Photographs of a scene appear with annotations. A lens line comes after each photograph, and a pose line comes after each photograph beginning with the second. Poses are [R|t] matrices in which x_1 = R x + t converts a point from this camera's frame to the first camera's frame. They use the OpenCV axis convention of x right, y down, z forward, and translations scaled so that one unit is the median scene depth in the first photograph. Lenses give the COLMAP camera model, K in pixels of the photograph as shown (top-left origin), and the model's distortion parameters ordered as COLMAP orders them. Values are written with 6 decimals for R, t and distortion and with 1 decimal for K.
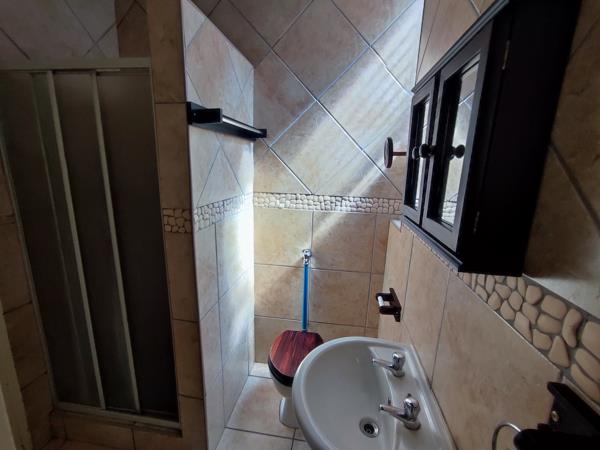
lens RADIAL K [[267.8, 0, 301.4], [0, 267.8, 225.5], [0, 0, 1]] dist [-0.022461, 0.009723]
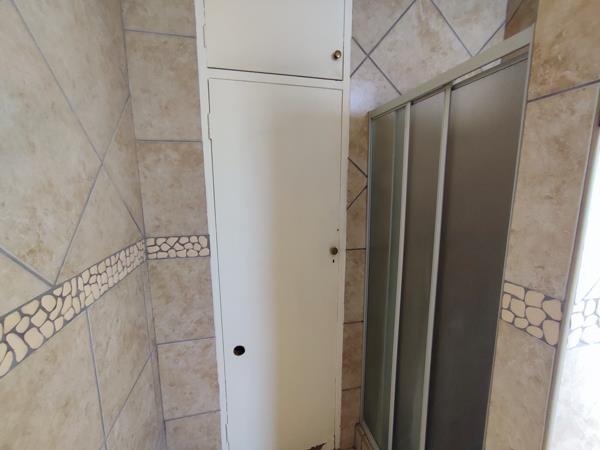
lens RADIAL K [[267.8, 0, 301.4], [0, 267.8, 225.5], [0, 0, 1]] dist [-0.022461, 0.009723]
pose [[0.343412, 0.113746, -0.932271, -0.146320], [-0.188415, 0.980802, 0.050262, -0.127467], [0.920091, 0.158394, 0.358251, 0.360557]]
